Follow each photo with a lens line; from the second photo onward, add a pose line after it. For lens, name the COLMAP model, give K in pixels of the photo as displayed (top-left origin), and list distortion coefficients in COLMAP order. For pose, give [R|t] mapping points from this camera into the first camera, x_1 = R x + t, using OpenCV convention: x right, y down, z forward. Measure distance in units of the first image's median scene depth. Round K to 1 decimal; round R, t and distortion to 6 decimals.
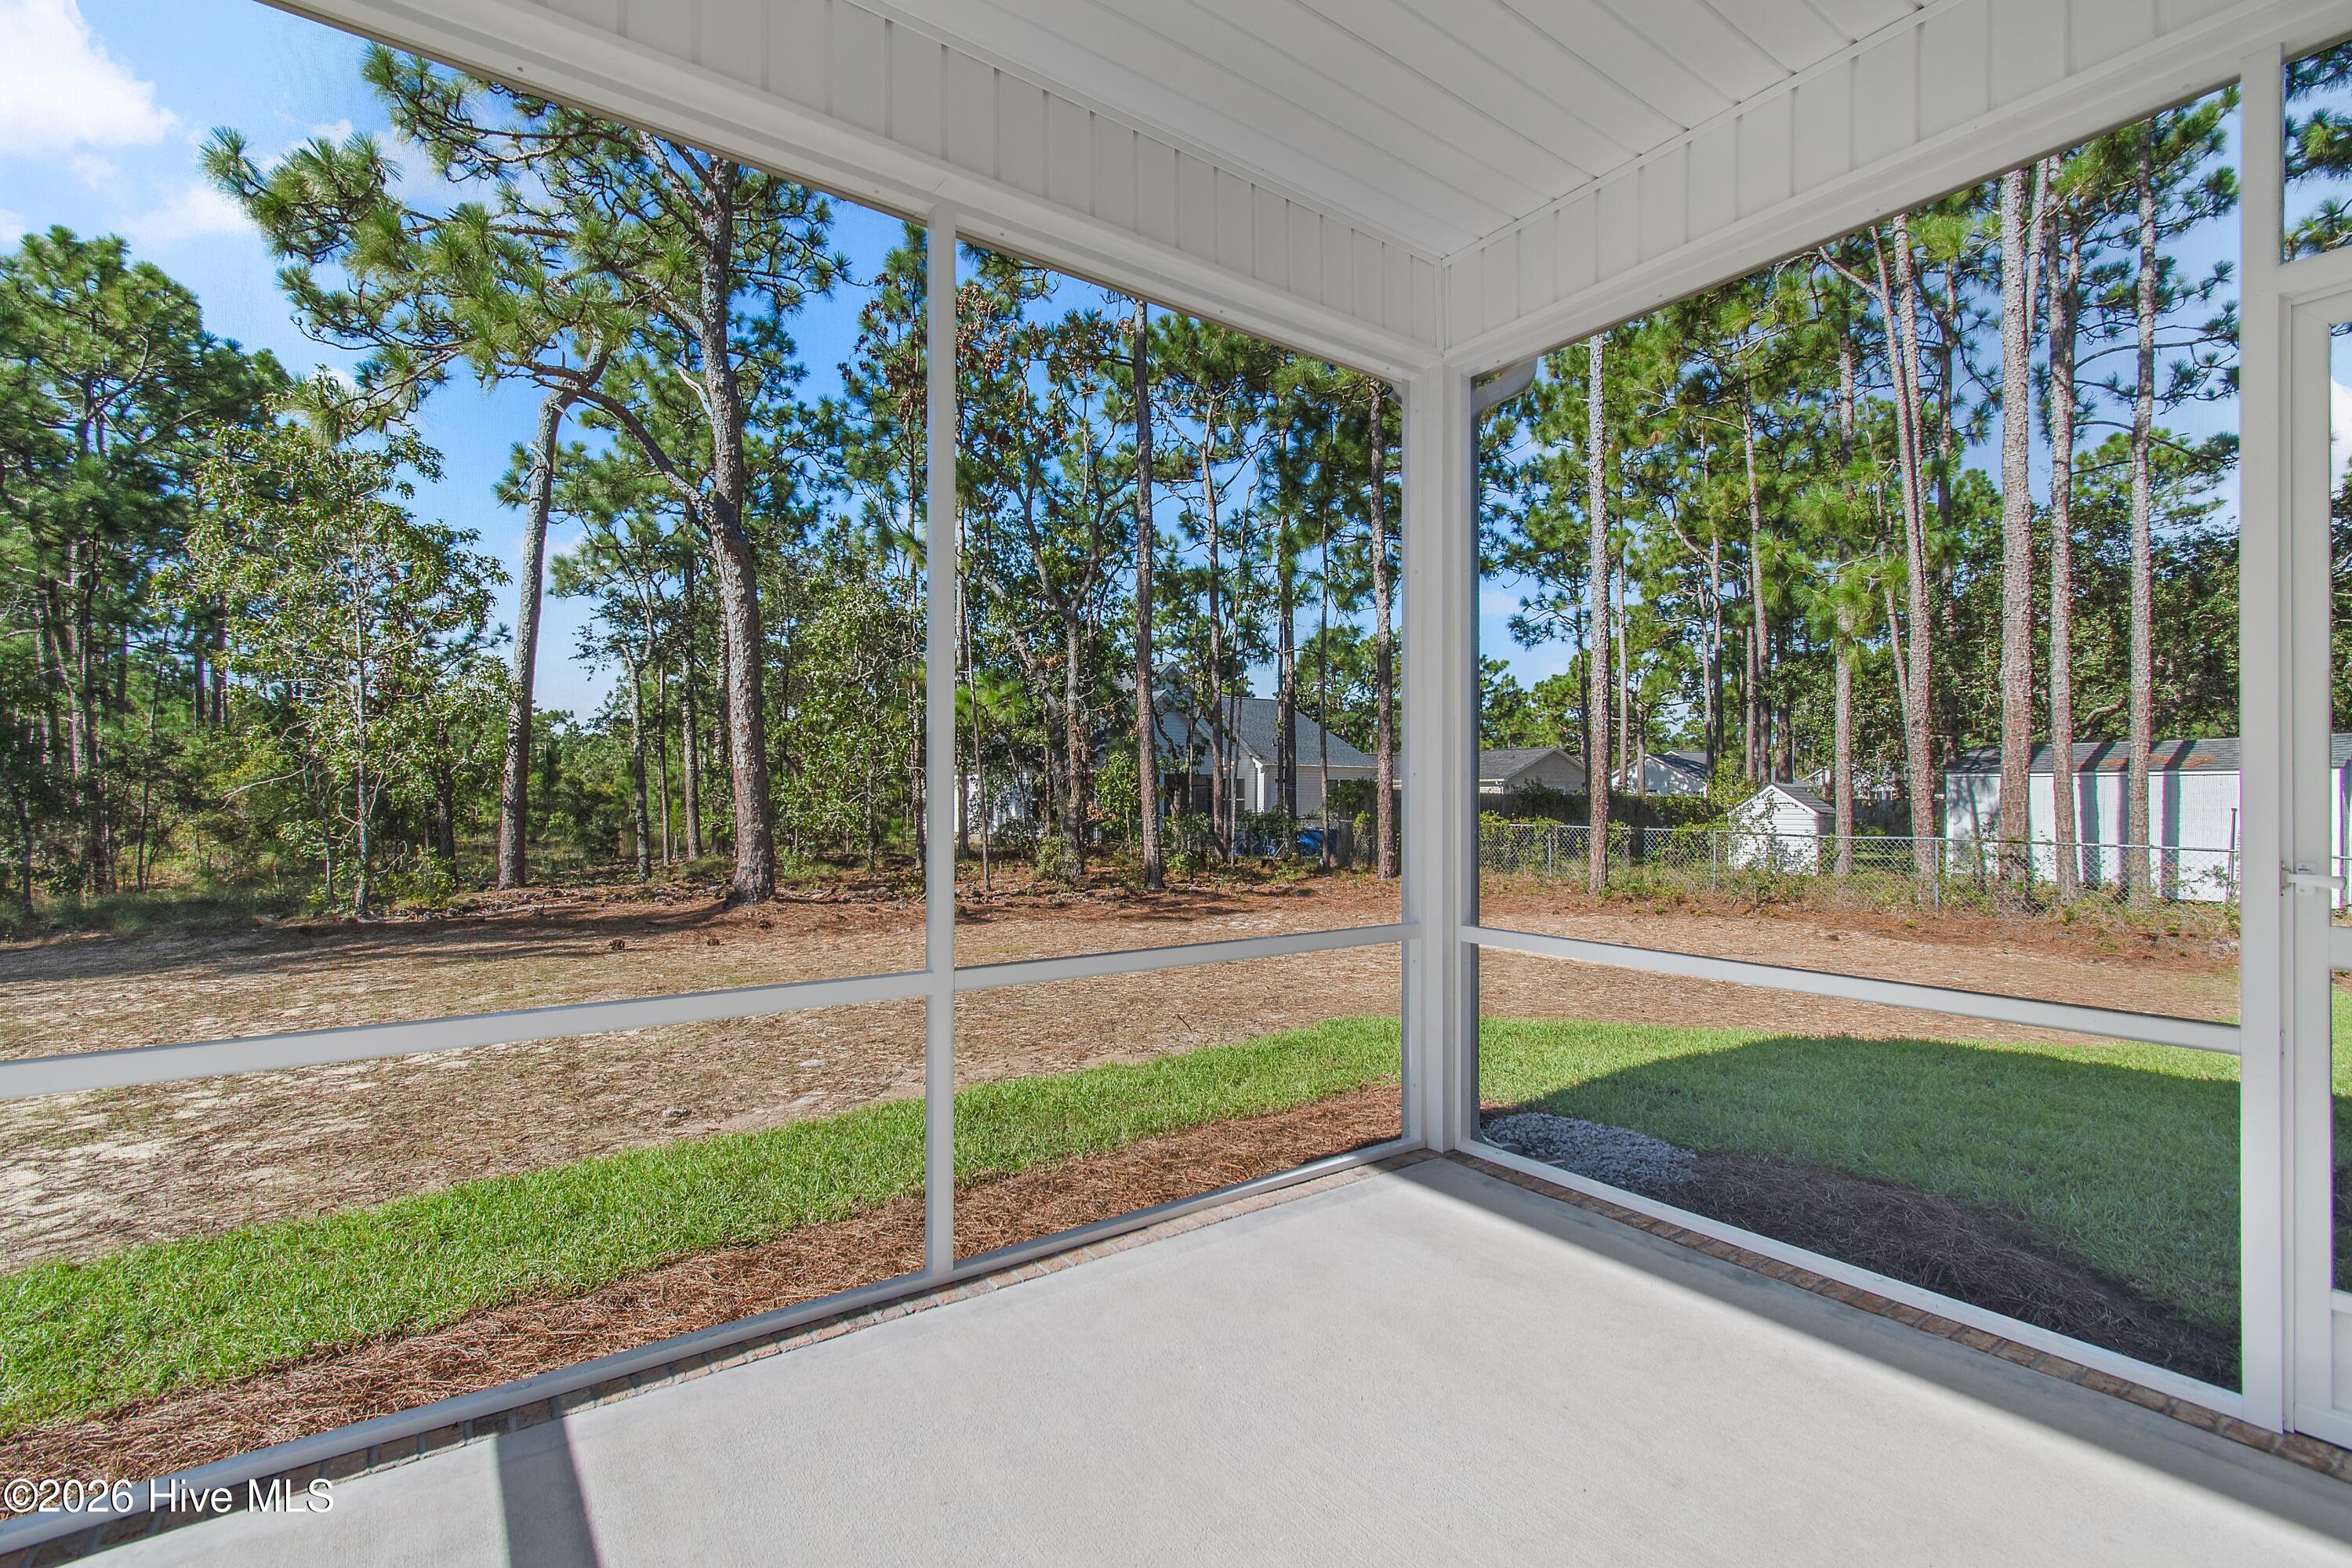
lens RADIAL K [[1041.1, 0, 1181.5], [0, 1041.1, 796.4], [0, 0, 1]] dist [0.004410, -0.001219]
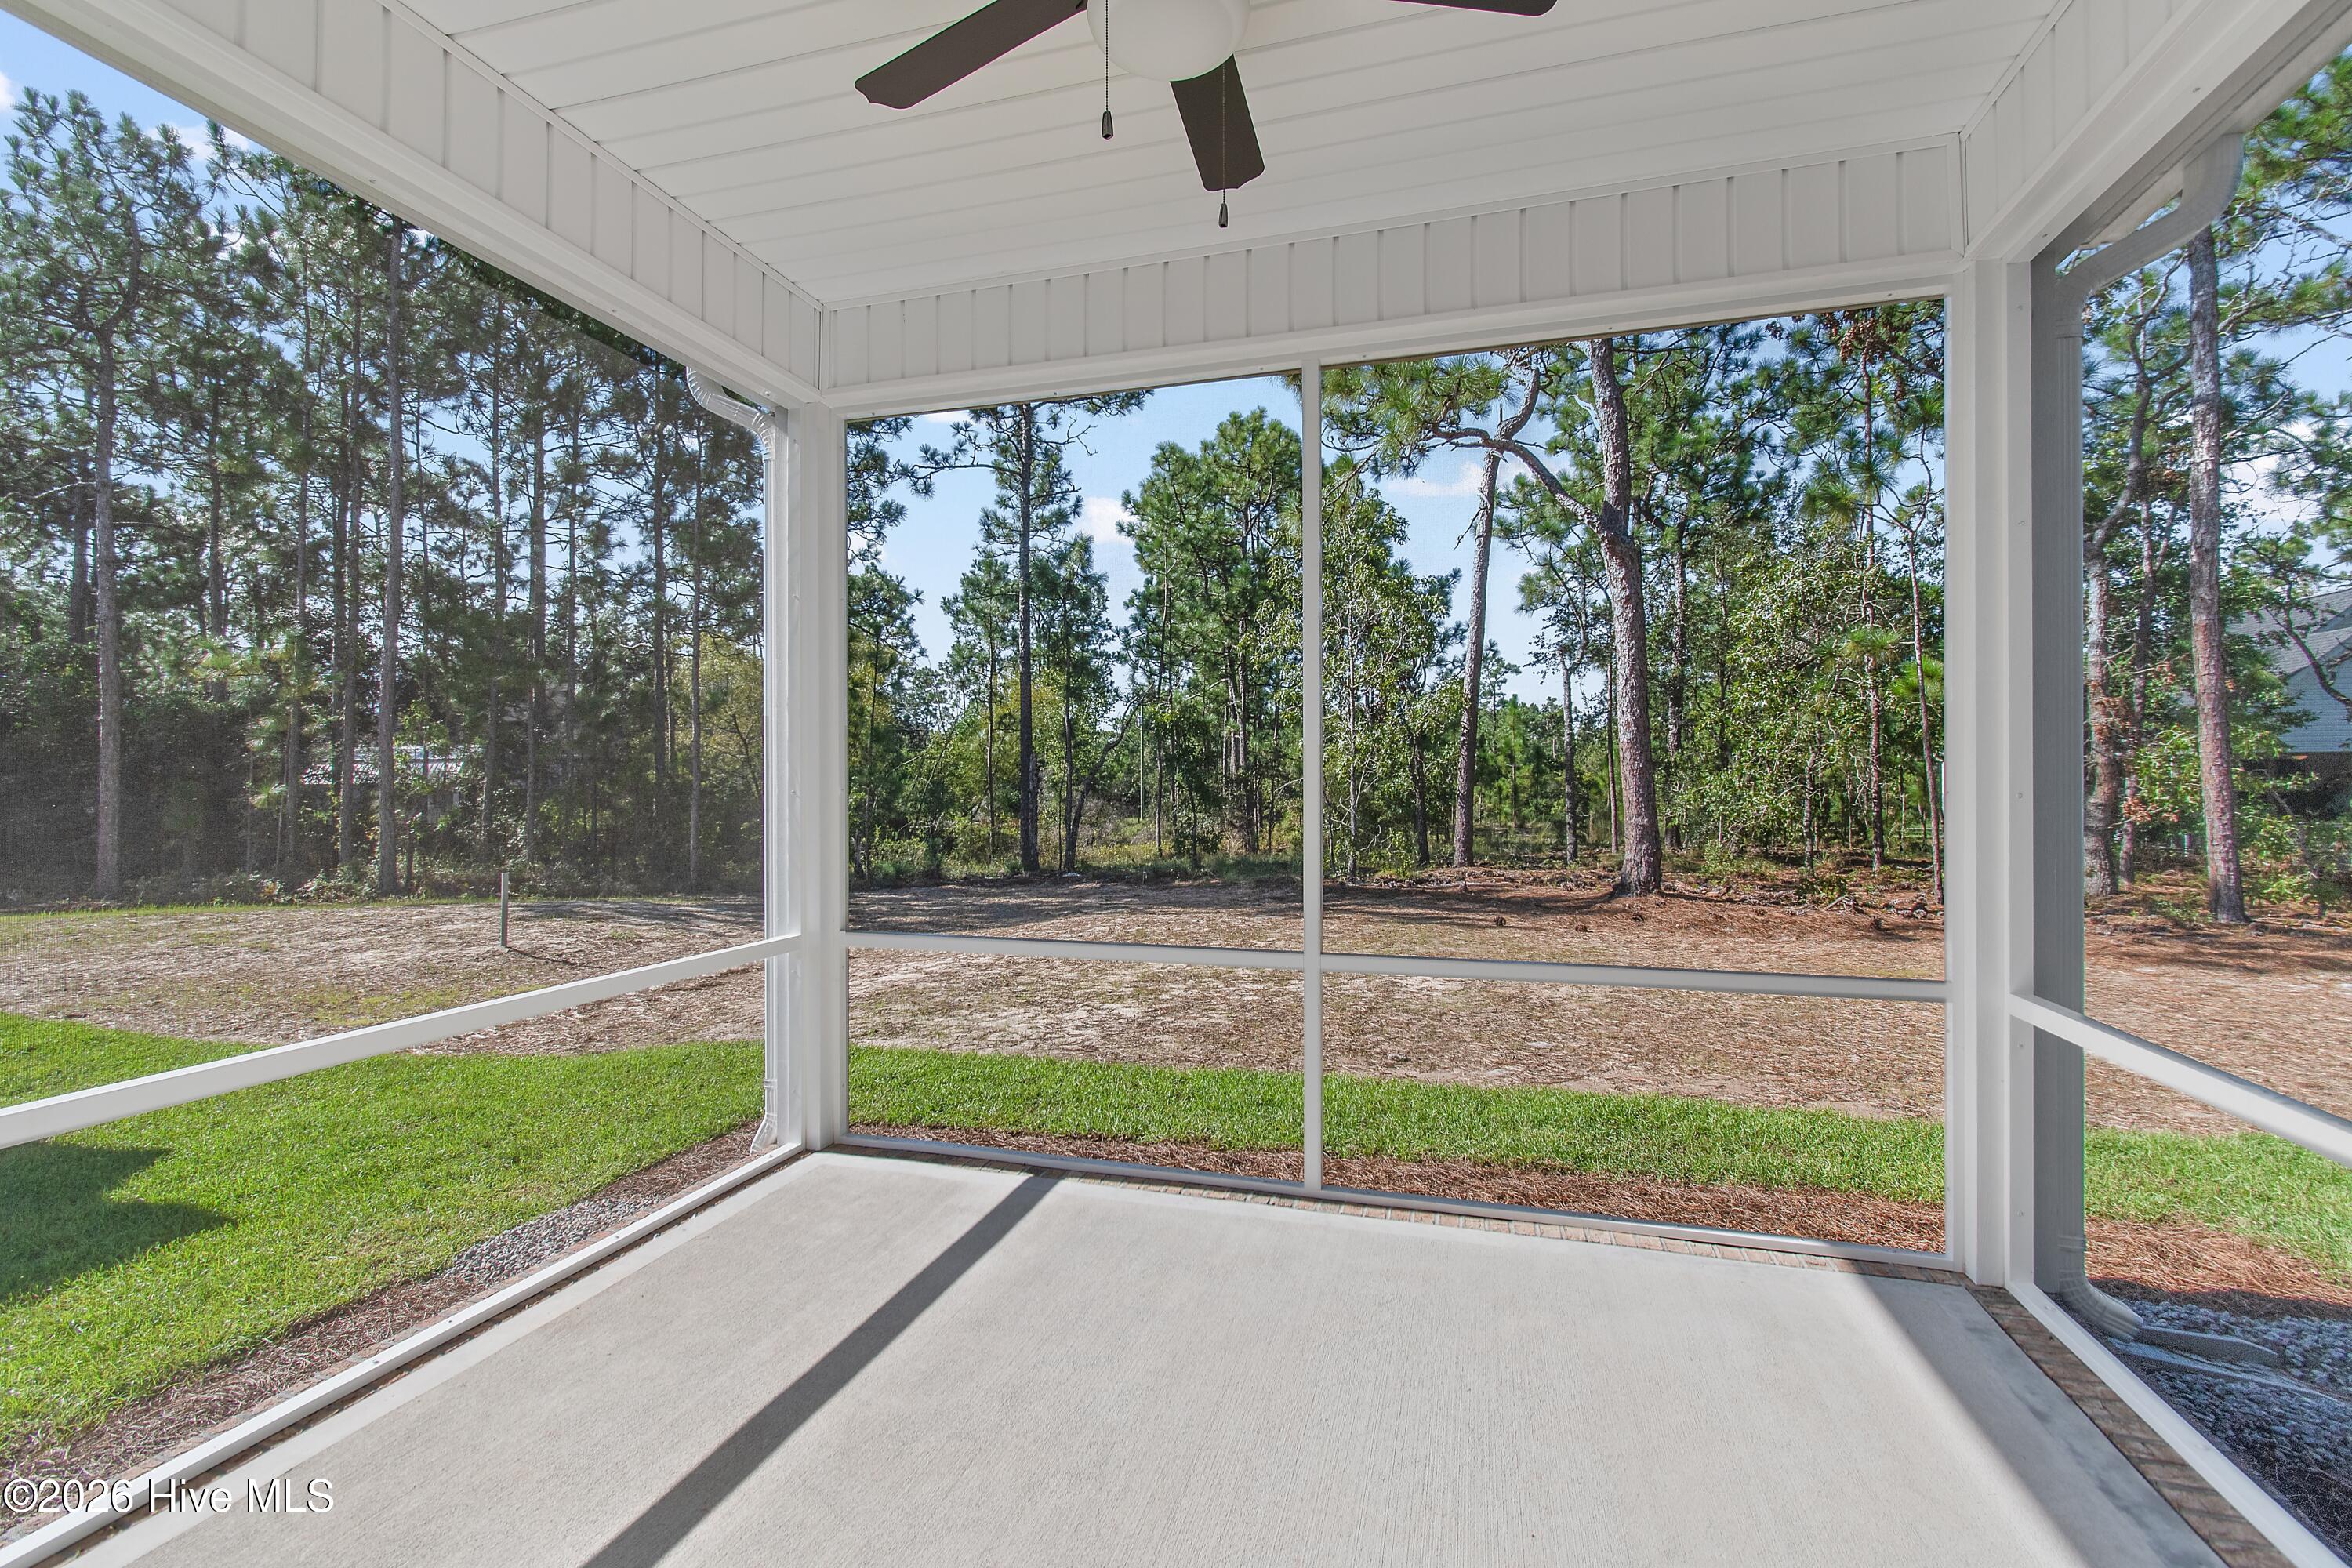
lens RADIAL K [[1041.1, 0, 1175.0], [0, 1041.1, 771.3], [0, 0, 1]] dist [0.004410, -0.001219]
pose [[0.614248, -0.011681, -0.789026, 0.185977], [0.001831, 0.999909, -0.013377, -0.009941], [0.789111, 0.006772, 0.614214, 0.021910]]
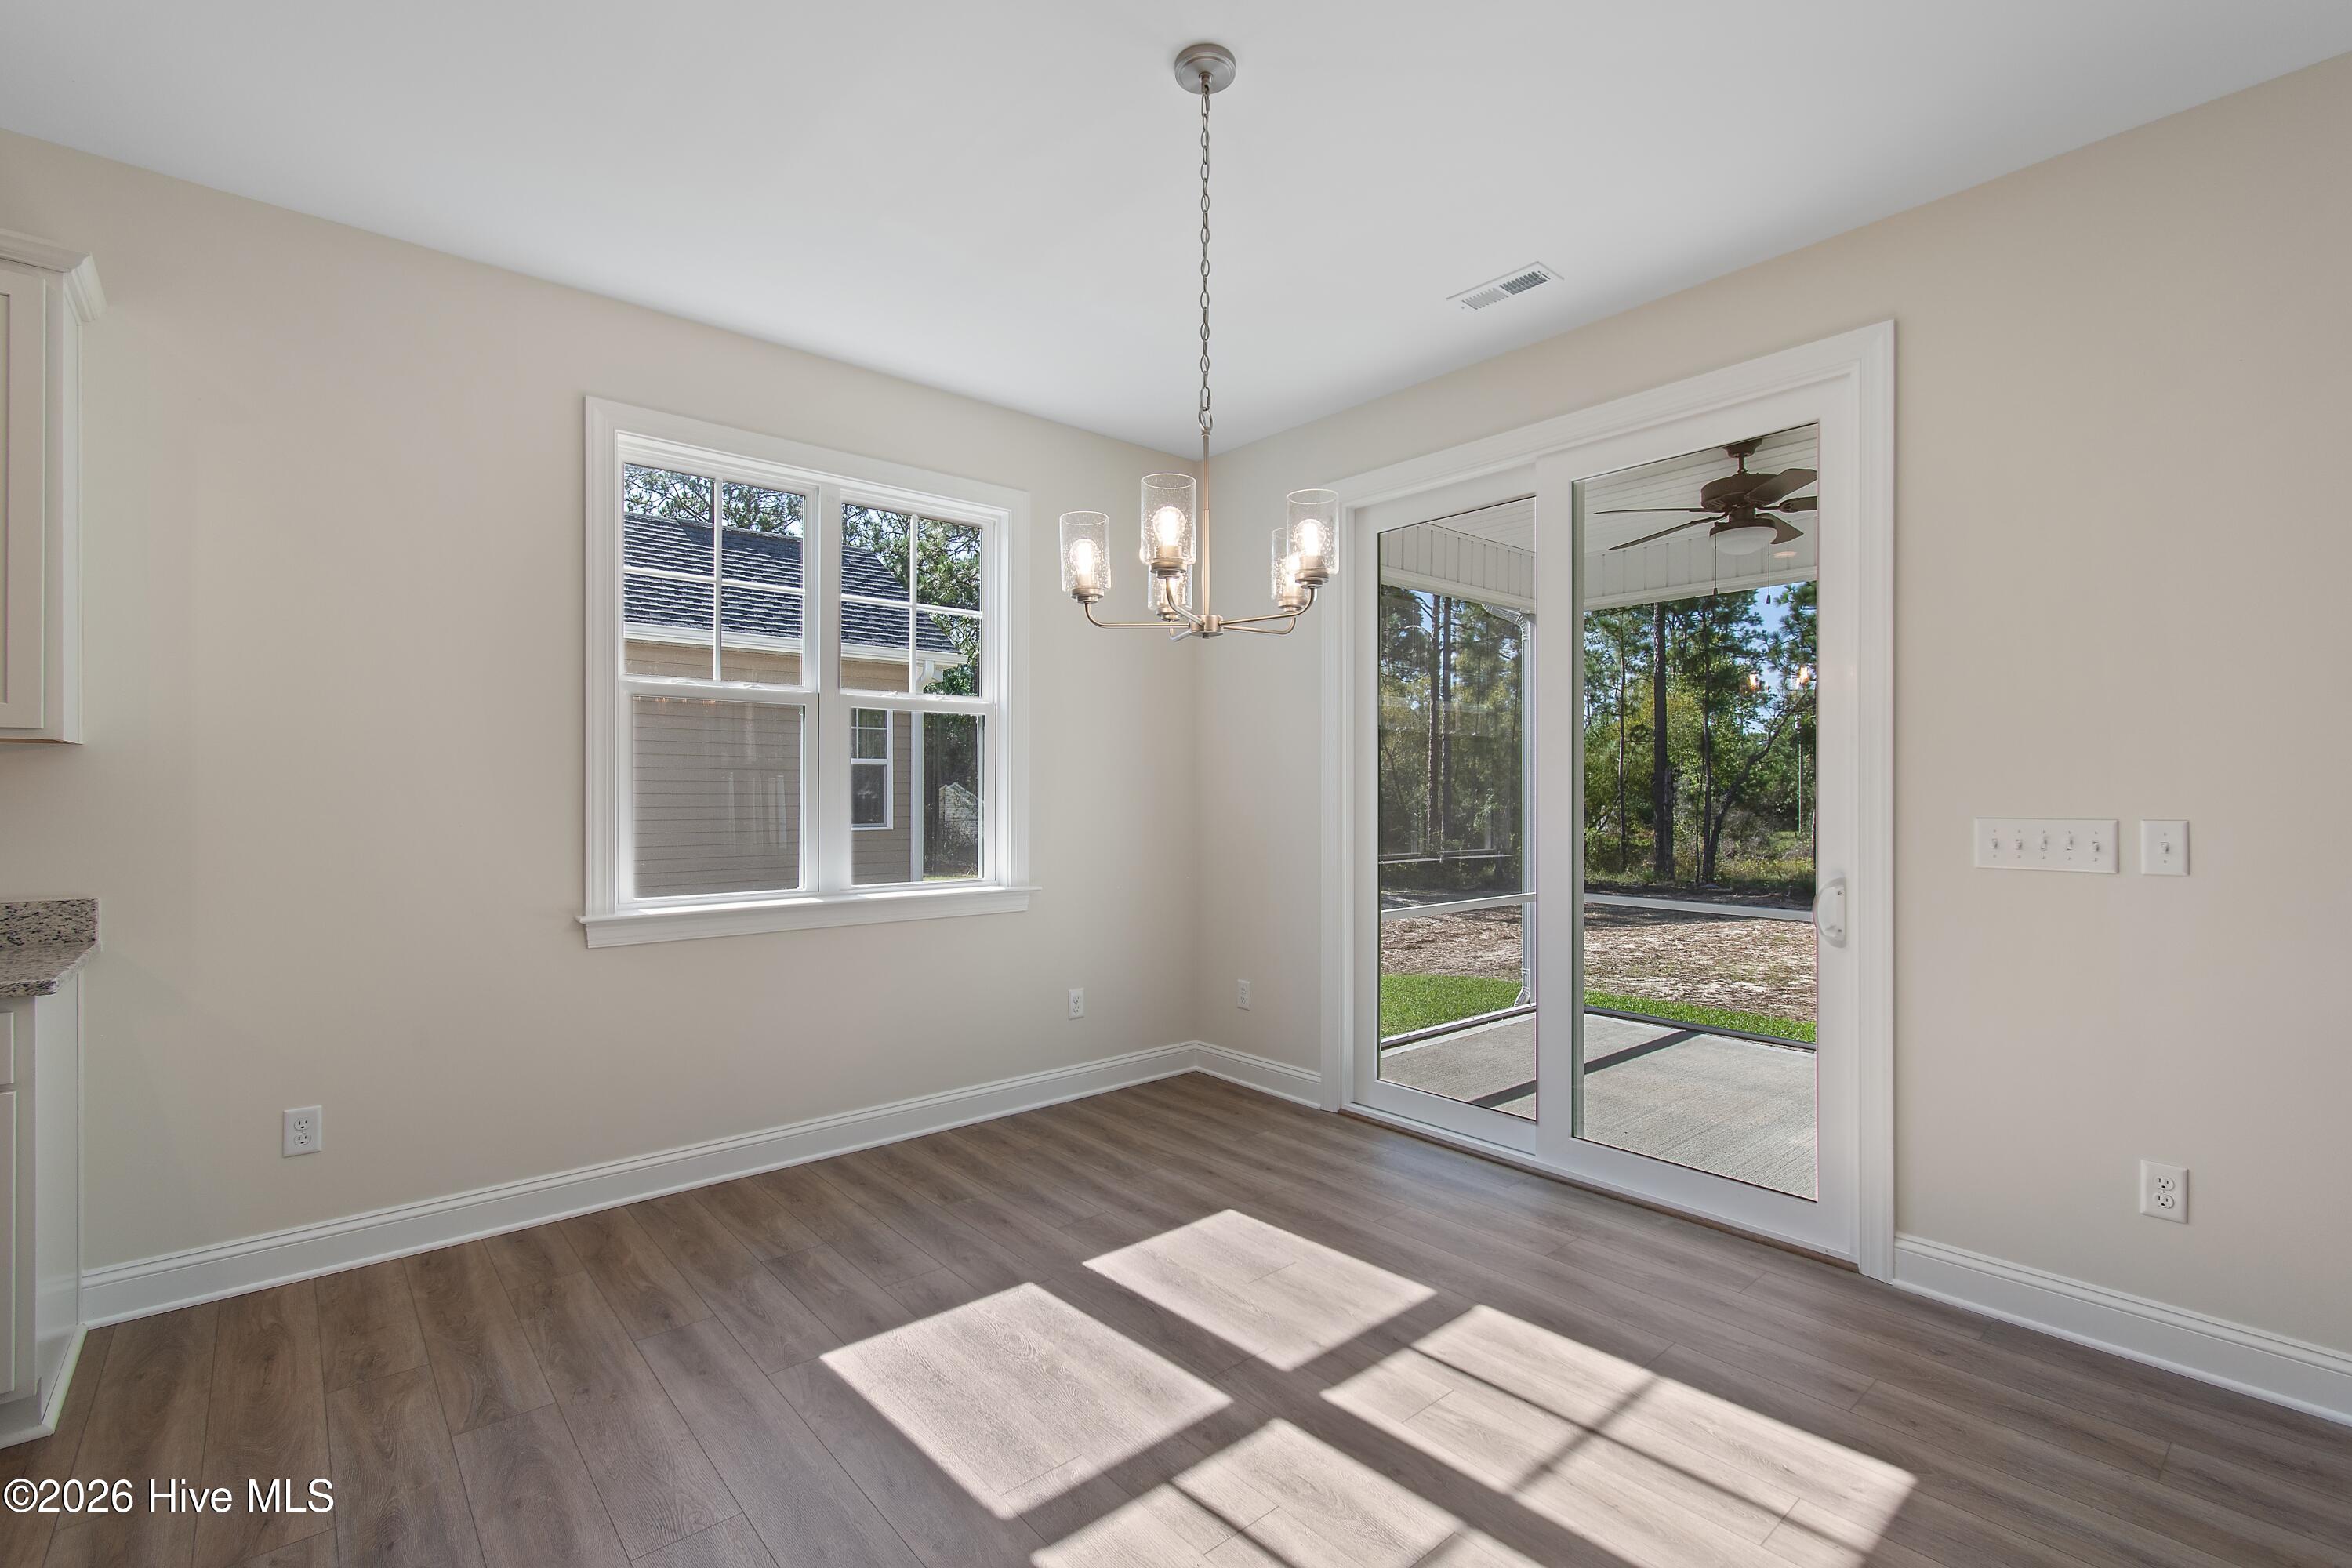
lens RADIAL K [[1041.1, 0, 1179.1], [0, 1041.1, 794.3], [0, 0, 1]] dist [0.004410, -0.001219]
pose [[0.089135, 0.002490, -0.996016, 0.500576], [-0.001223, 0.999996, 0.002391, -0.025738], [0.996019, 0.001005, 0.089138, -0.170618]]
